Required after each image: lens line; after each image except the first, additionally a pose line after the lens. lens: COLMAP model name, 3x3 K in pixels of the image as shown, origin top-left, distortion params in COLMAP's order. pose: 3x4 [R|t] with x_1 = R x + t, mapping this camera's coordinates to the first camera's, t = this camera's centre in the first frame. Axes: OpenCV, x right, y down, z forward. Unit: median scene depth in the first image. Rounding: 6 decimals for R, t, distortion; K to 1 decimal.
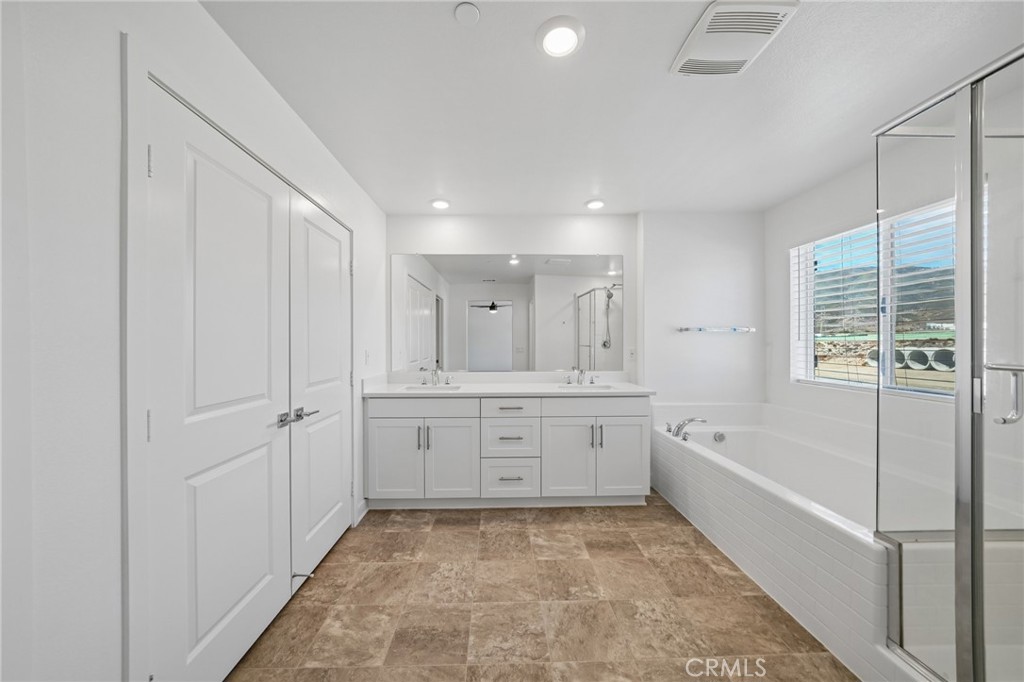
lens RADIAL K [[355.9, 0, 504.1], [0, 355.9, 344.1], [0, 0, 1]] dist [-0.017366, 0.000043]
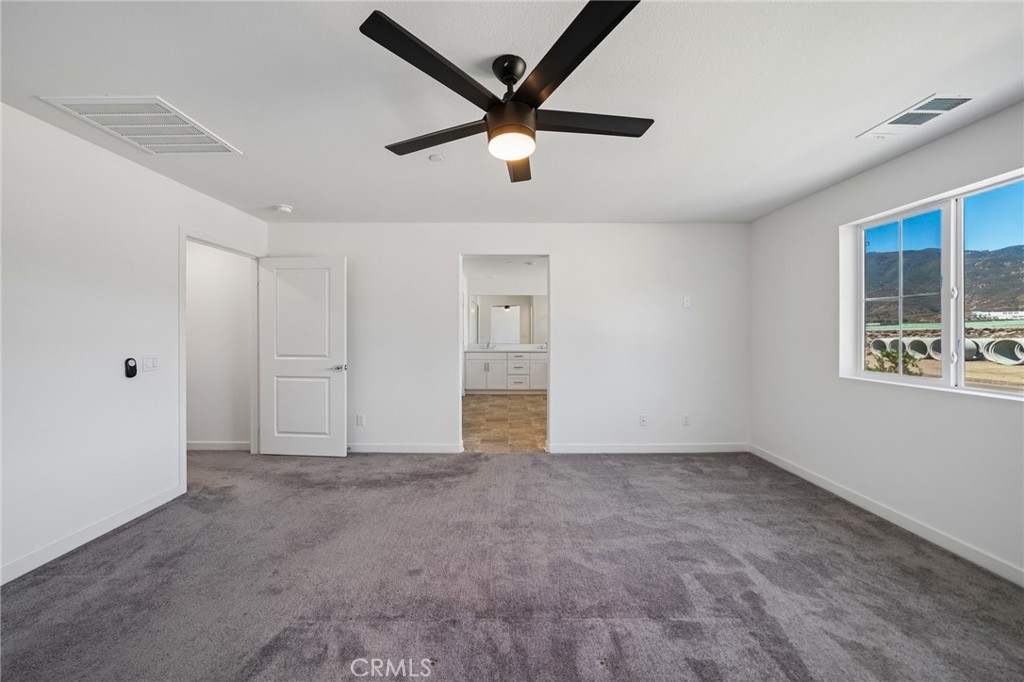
lens RADIAL K [[382.8, 0, 512.0], [0, 382.8, 341.0], [0, 0, 1]] dist [-0.000205, 0.000020]
pose [[0.999988, 0.004507, -0.002118, -0.025906], [-0.004457, 0.999724, 0.023084, -0.004629], [0.002221, -0.023074, 0.999731, -1.956038]]
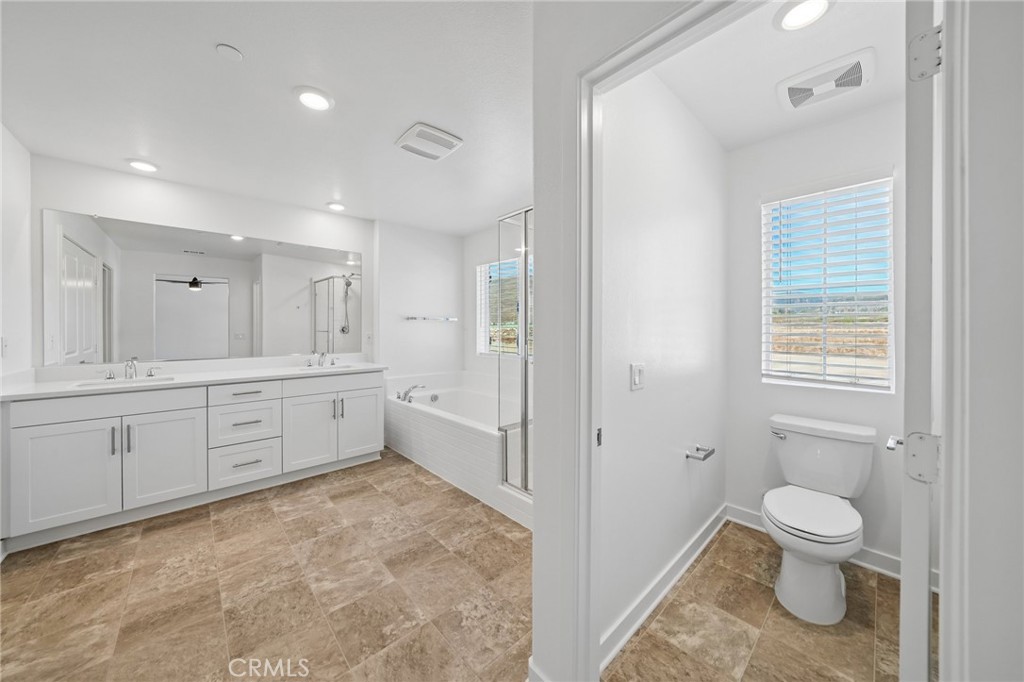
lens RADIAL K [[355.5, 0, 507.8], [0, 355.5, 330.8], [0, 0, 1]] dist [-0.001722, 0.000065]
pose [[0.755234, -0.001465, 0.655454, -0.083401], [-0.000710, 0.999995, 0.003053, 0.000258], [-0.655455, -0.002771, 0.755229, -0.245572]]
